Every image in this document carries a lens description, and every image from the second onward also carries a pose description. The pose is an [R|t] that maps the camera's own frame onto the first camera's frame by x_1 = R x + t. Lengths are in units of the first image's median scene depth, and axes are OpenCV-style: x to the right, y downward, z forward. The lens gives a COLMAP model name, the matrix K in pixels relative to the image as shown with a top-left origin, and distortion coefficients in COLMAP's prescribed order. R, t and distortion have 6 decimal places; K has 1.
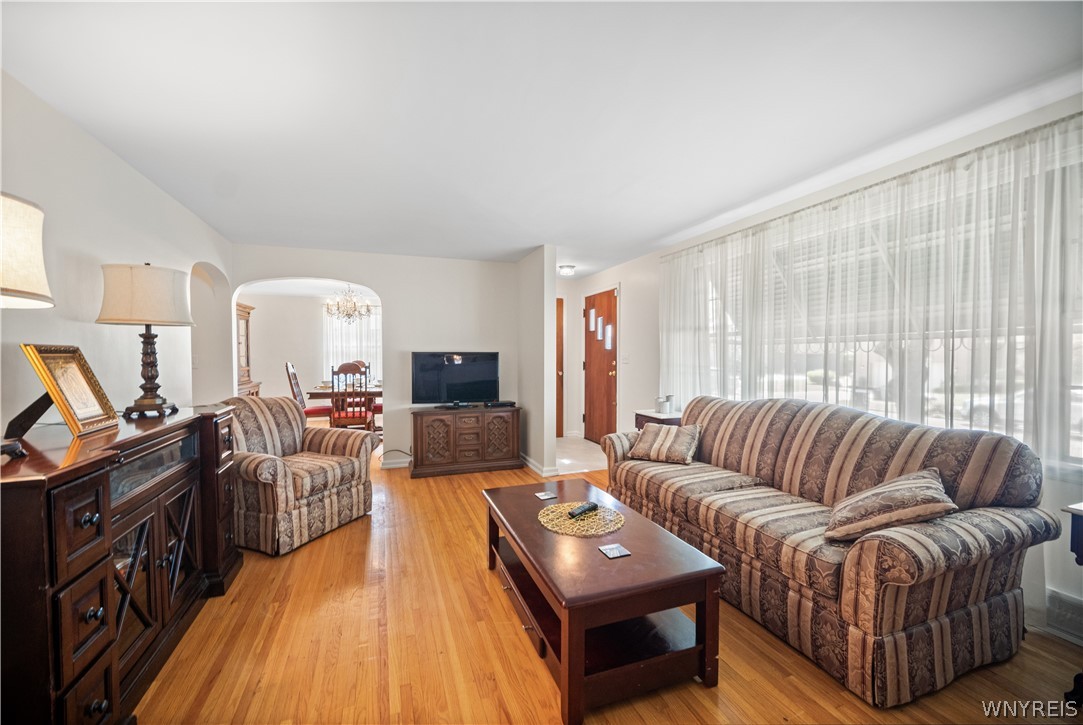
lens RADIAL K [[435.4, 0, 532.8], [0, 435.4, 364.8], [0, 0, 1]] dist [-0.002066, -0.000261]
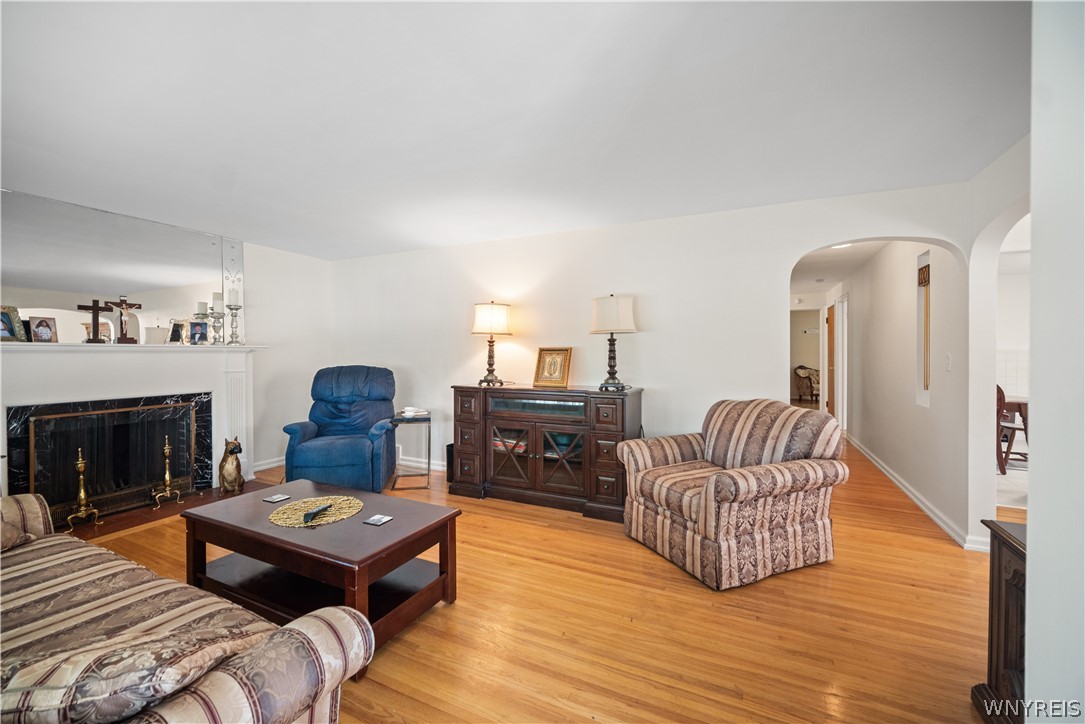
lens RADIAL K [[442.0, 0, 541.3], [0, 442.0, 357.9], [0, 0, 1]] dist [-0.000352, 0.000052]
pose [[-0.710703, 0.012415, -0.703383, 0.370159], [-0.015914, 0.999305, 0.033718, -0.043642], [0.703312, 0.035157, -0.710011, 1.669658]]
